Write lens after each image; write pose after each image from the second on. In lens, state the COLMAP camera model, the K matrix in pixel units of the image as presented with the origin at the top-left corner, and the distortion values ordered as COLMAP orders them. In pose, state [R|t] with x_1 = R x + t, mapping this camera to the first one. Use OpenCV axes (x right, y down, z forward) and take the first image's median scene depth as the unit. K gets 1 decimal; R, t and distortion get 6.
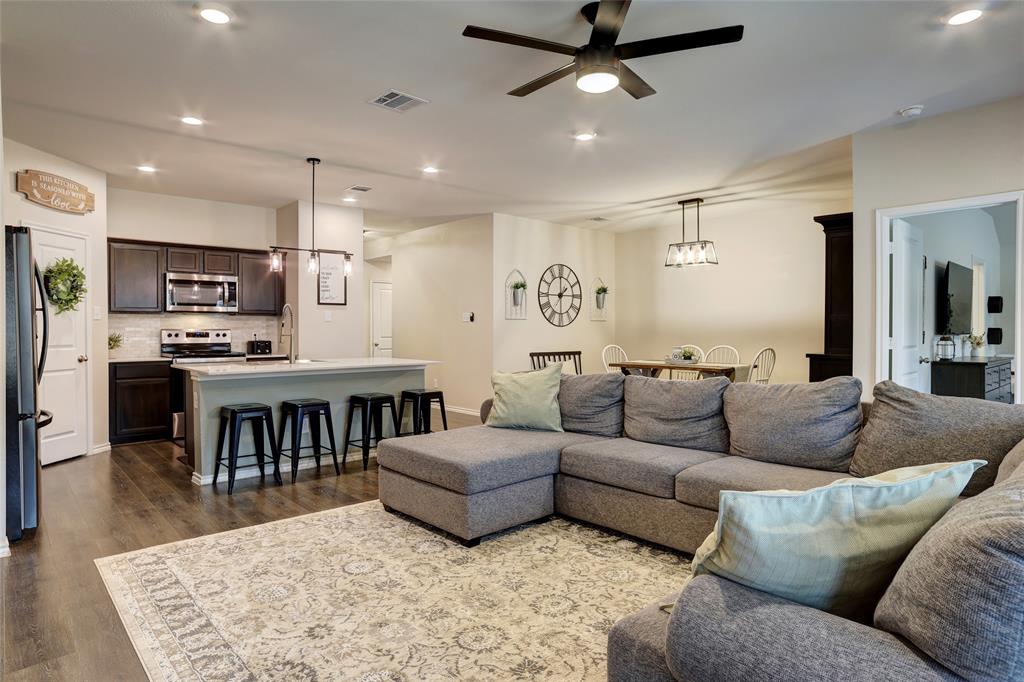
lens RADIAL K [[586.5, 0, 512.0], [0, 586.5, 341.0], [0, 0, 1]] dist [-0.044060, 0.001105]
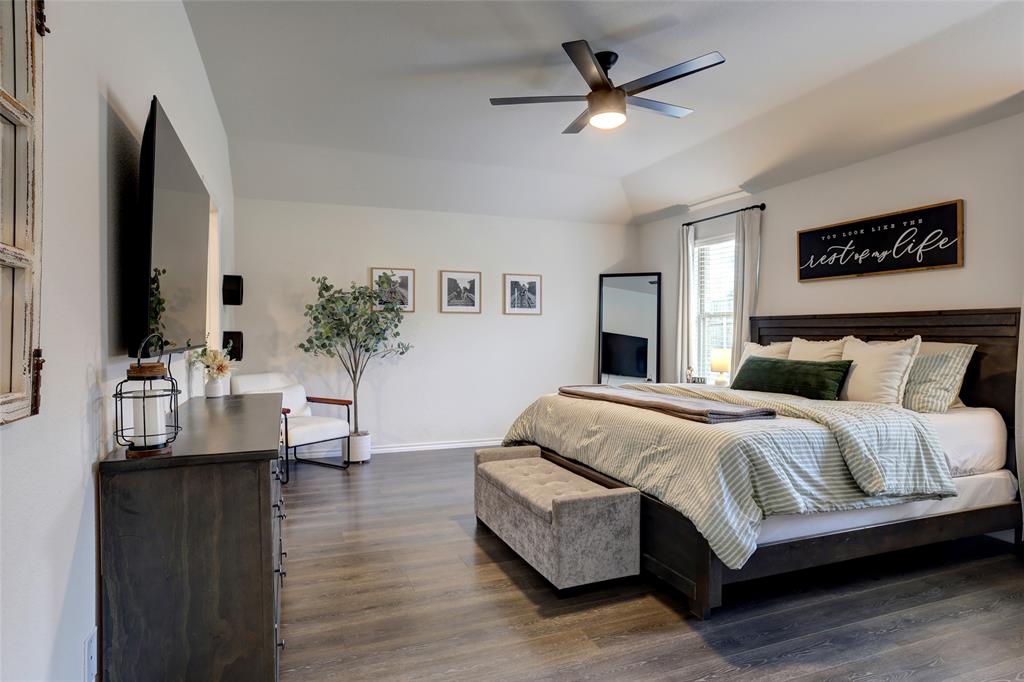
lens RADIAL K [[586.5, 0, 512.0], [0, 586.5, 341.0], [0, 0, 1]] dist [-0.044060, 0.001105]
pose [[0.360063, -0.013521, 0.932830, 0.454351], [0.015700, 0.999841, 0.008432, -0.015749], [-0.932796, 0.011610, 0.360218, 0.592815]]
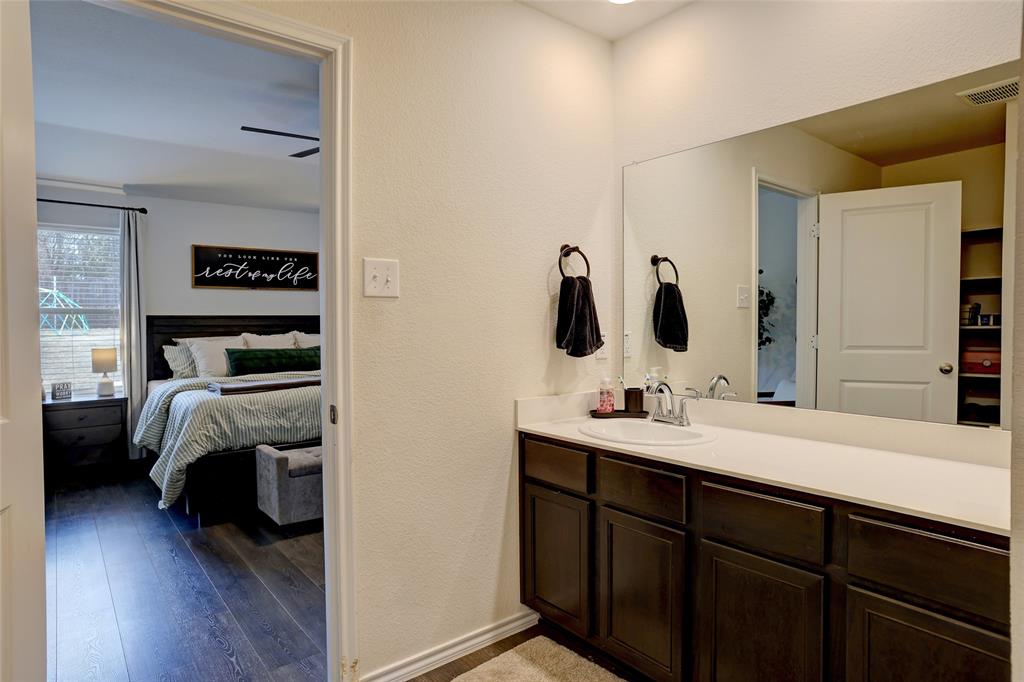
lens RADIAL K [[586.5, 0, 512.0], [0, 586.5, 341.0], [0, 0, 1]] dist [-0.044060, 0.001105]
pose [[-0.997526, 0.009739, 0.069622, 0.659776], [0.012445, 0.999180, 0.038537, -0.023060], [-0.069190, 0.039308, -0.996829, 1.149087]]
